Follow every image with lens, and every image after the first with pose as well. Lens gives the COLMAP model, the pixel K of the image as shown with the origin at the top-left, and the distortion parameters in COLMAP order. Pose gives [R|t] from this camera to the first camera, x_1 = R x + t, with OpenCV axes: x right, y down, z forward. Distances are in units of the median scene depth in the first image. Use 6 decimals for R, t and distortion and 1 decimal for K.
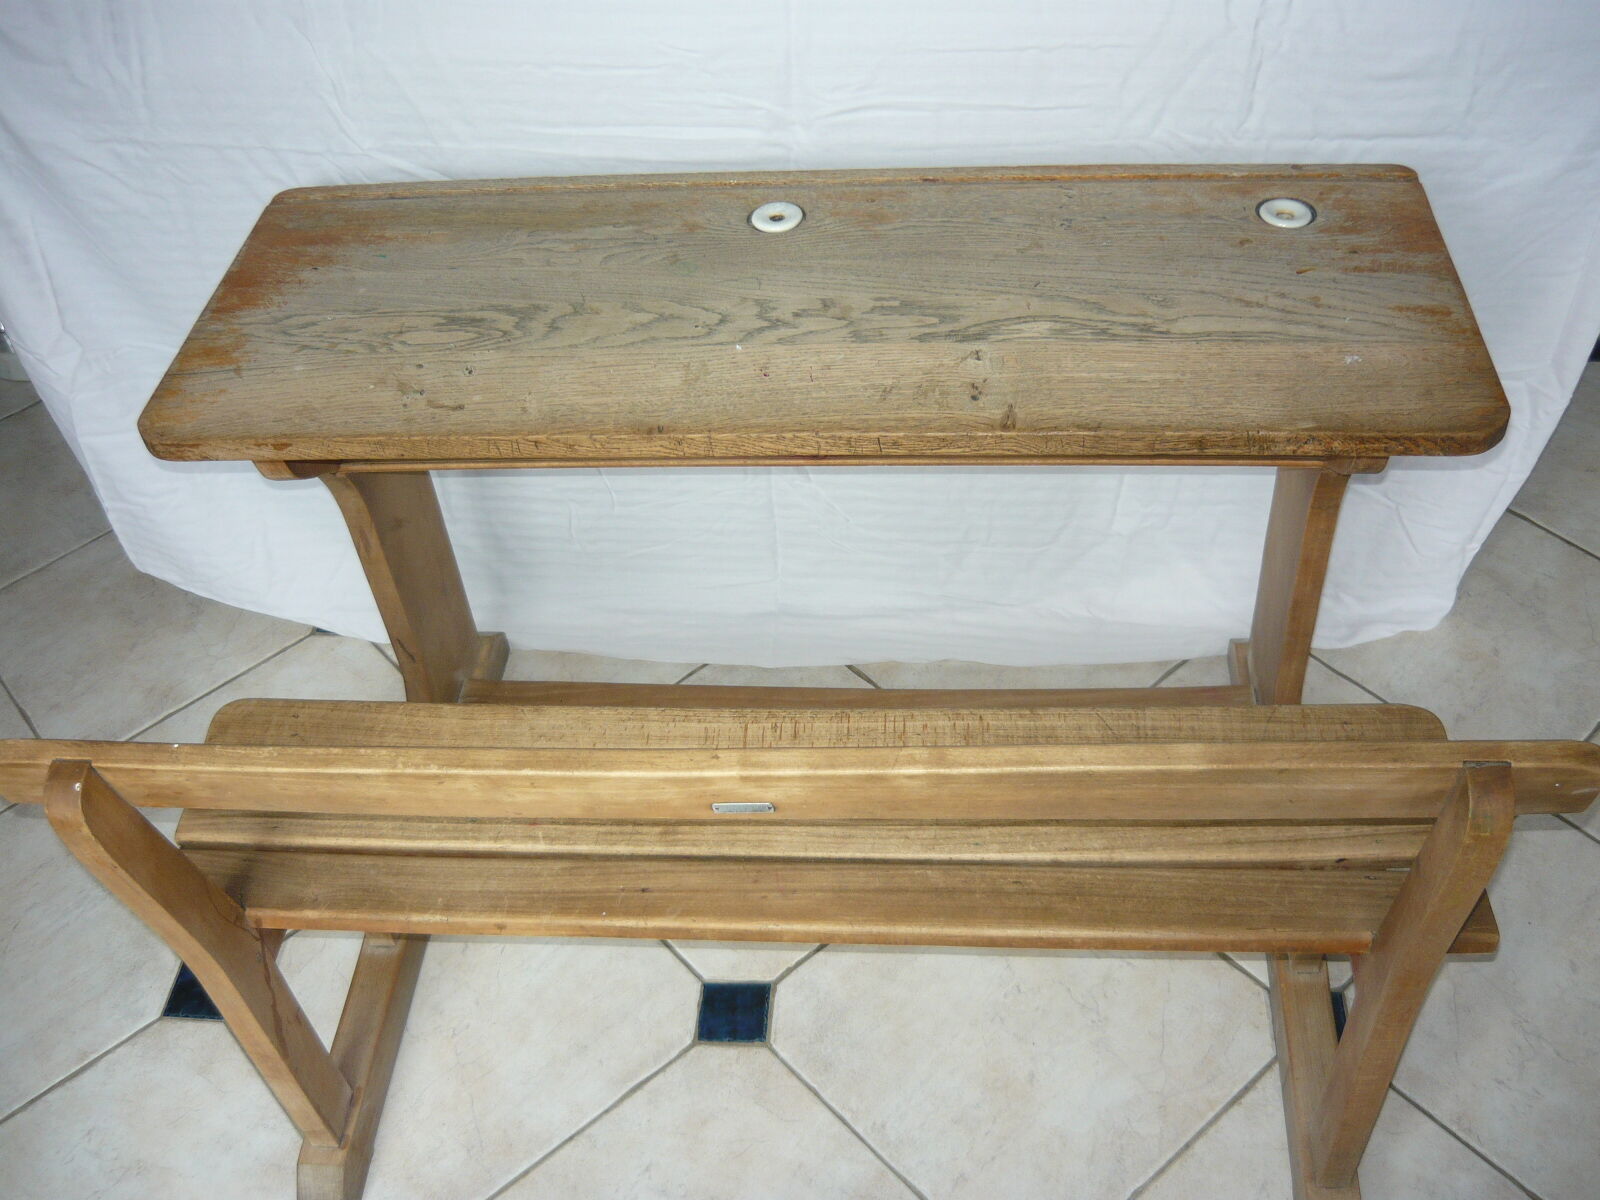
lens RADIAL K [[1607.2, 0, 791.6], [0, 1607.2, 615.4], [0, 0, 1]] dist [-0.132217, 0.000000]
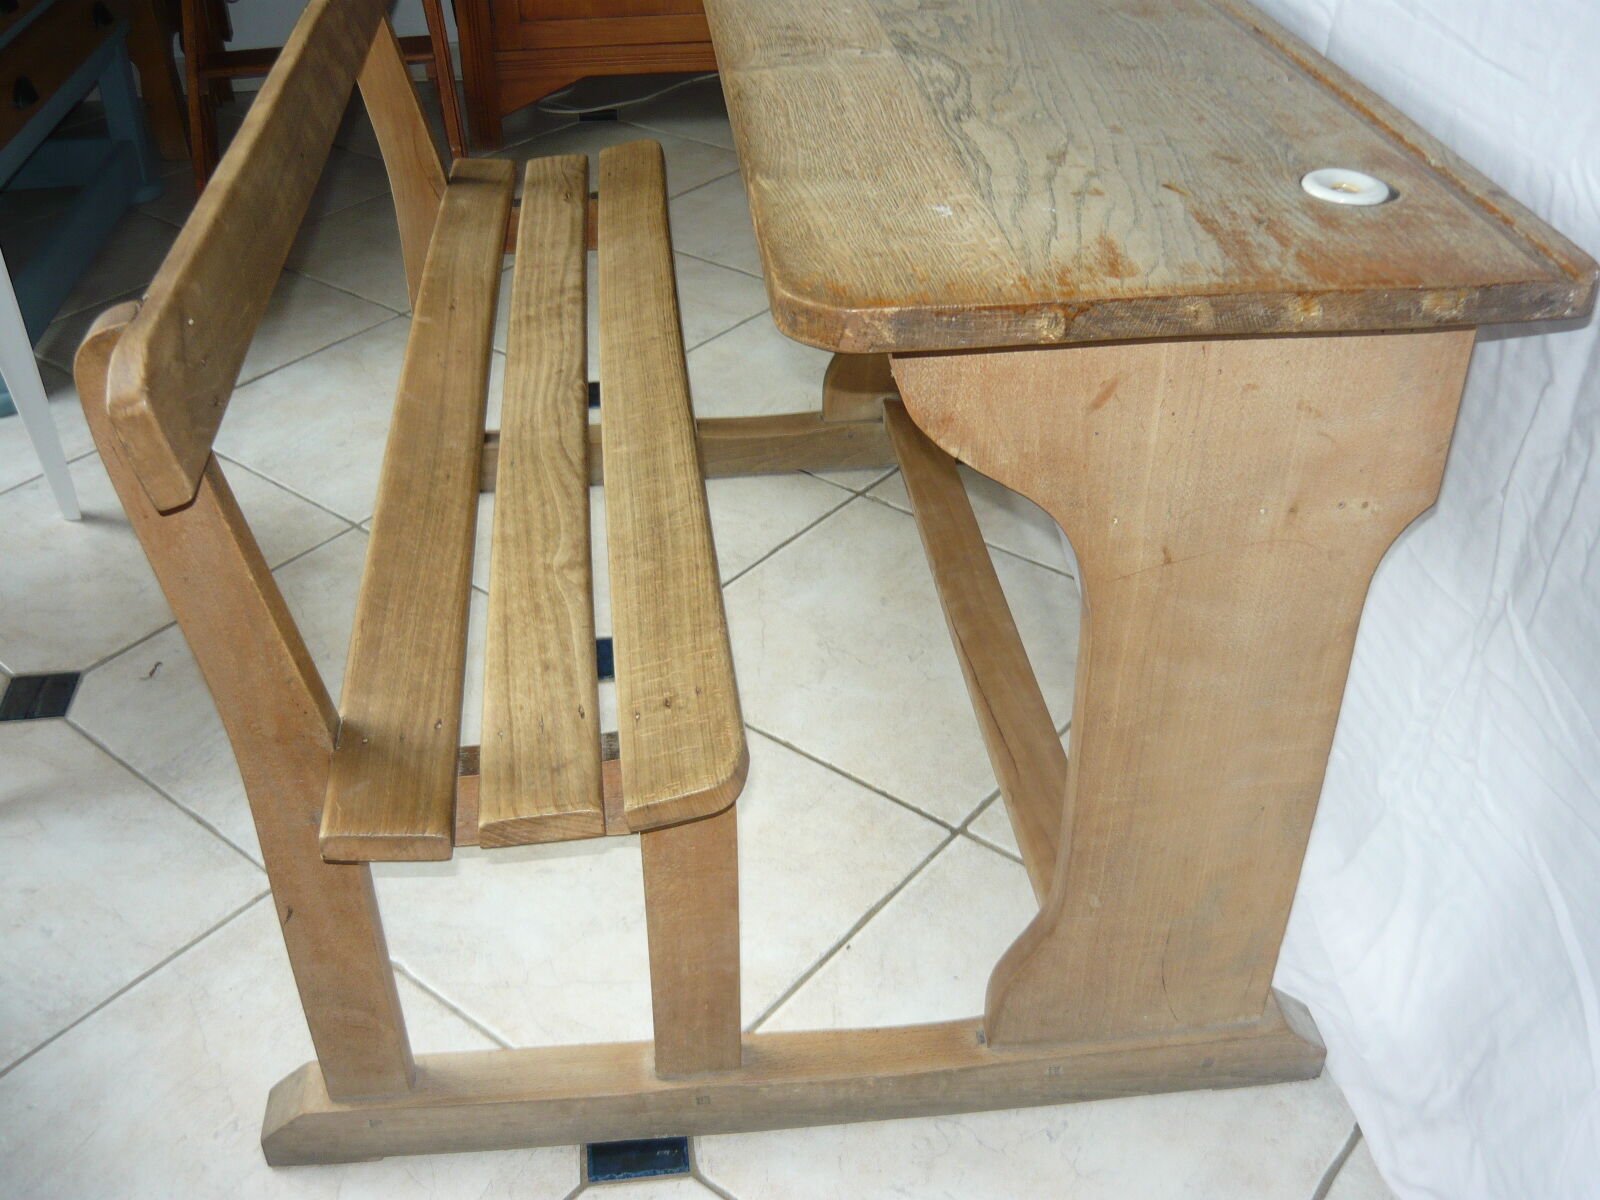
lens RADIAL K [[1607.2, 0, 797.7], [0, 1607.2, 604.4], [0, 0, 1]] dist [-0.132217, 0.000000]
pose [[0.192653, 0.617439, -0.762663, 0.855422], [-0.693932, 0.635249, 0.338995, -0.219066], [0.693789, 0.463927, 0.550843, 0.619690]]
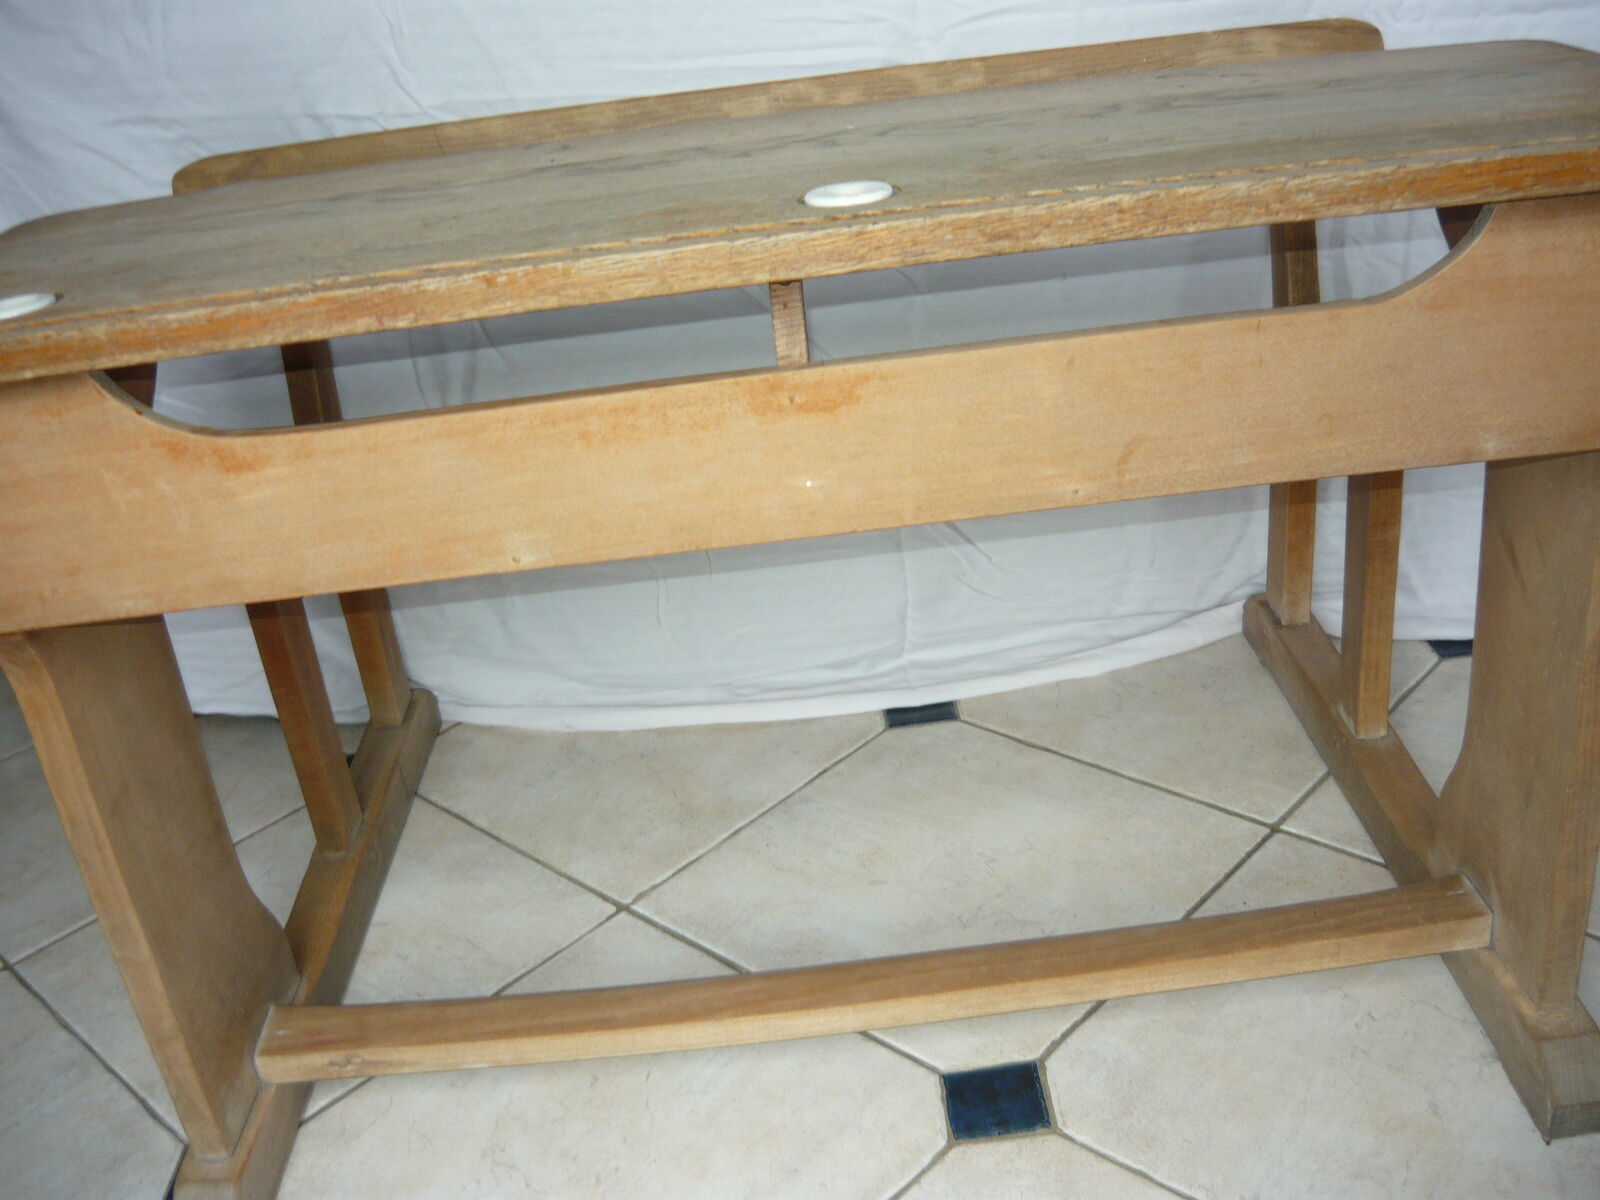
lens RADIAL K [[1607.2, 0, 783.1], [0, 1607.2, 596.9], [0, 0, 1]] dist [-0.132217, 0.000000]
pose [[0.993500, -0.084819, 0.075917, -0.195489], [0.105264, 0.938411, -0.329097, 0.310083], [-0.043327, 0.334949, 0.941240, 0.319180]]
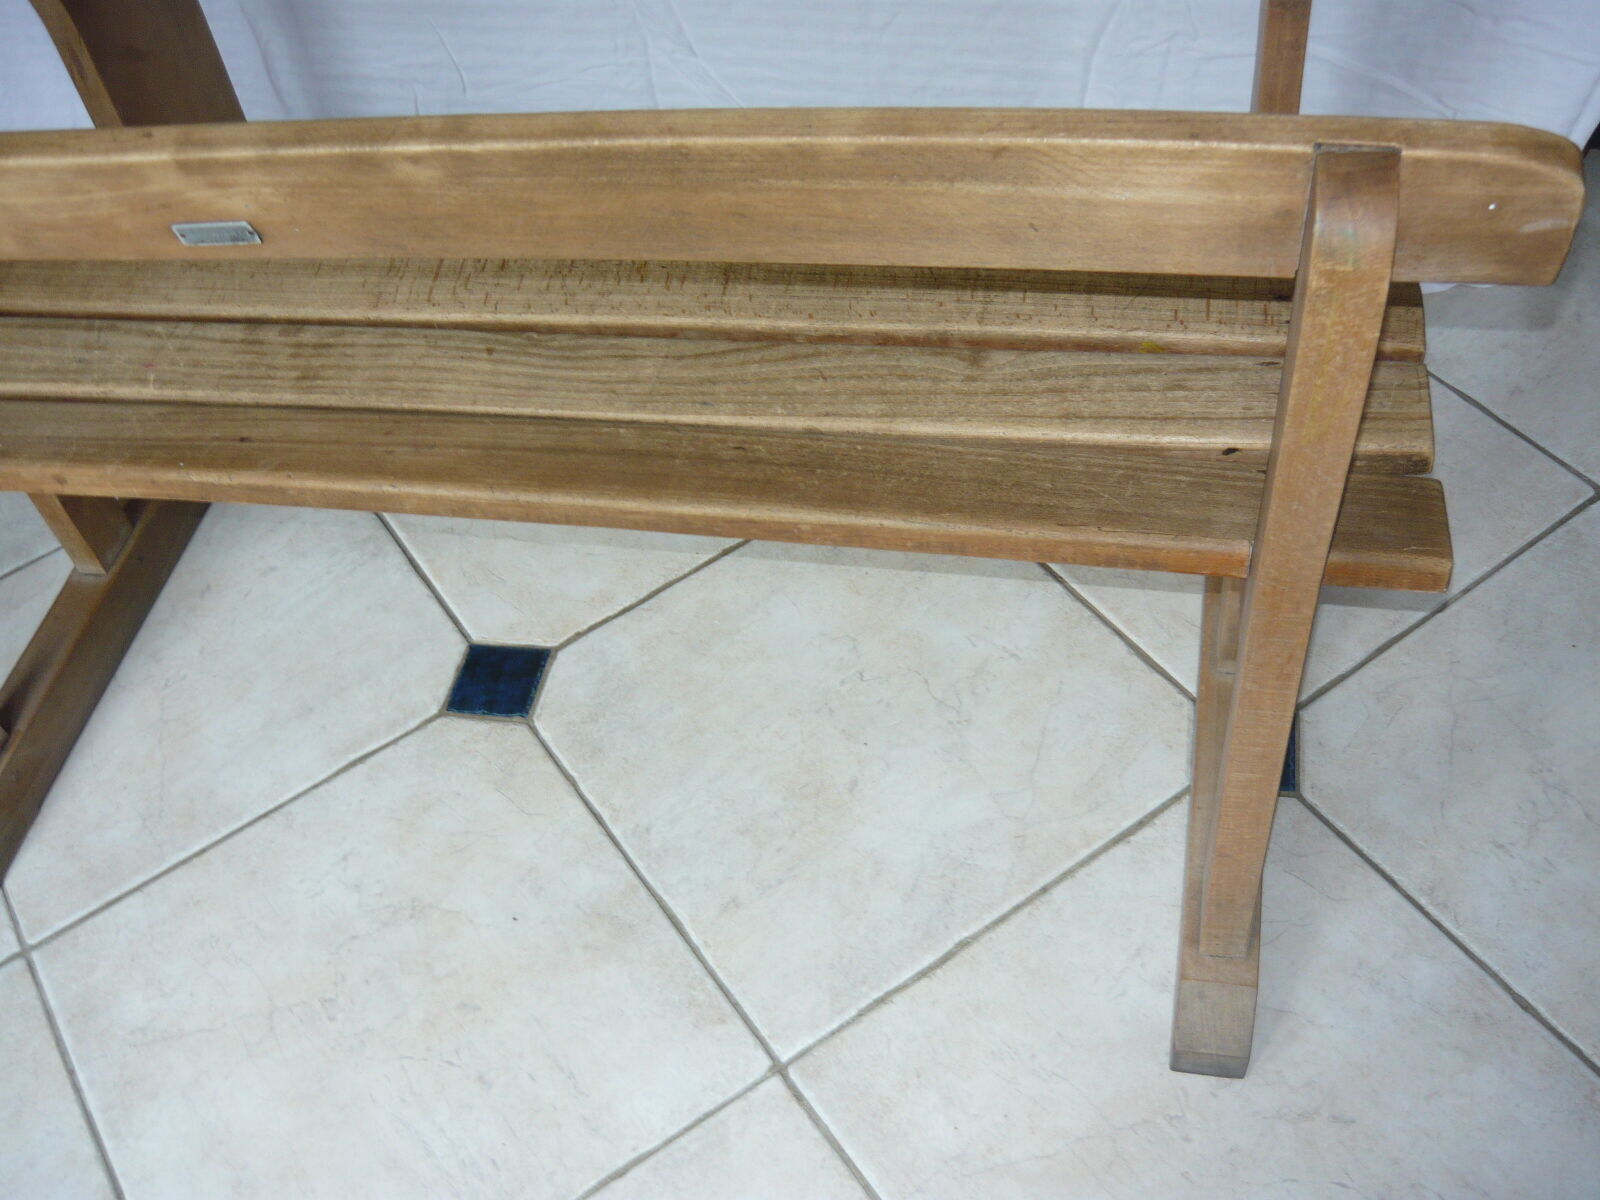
lens RADIAL K [[1607.2, 0, 798.9], [0, 1607.2, 608.0], [0, 0, 1]] dist [-0.132217, 0.000000]
pose [[0.992886, 0.064221, -0.100260, 0.222673], [-0.054647, 0.993931, 0.095475, 0.155806], [0.105783, -0.089316, 0.990370, 0.288006]]
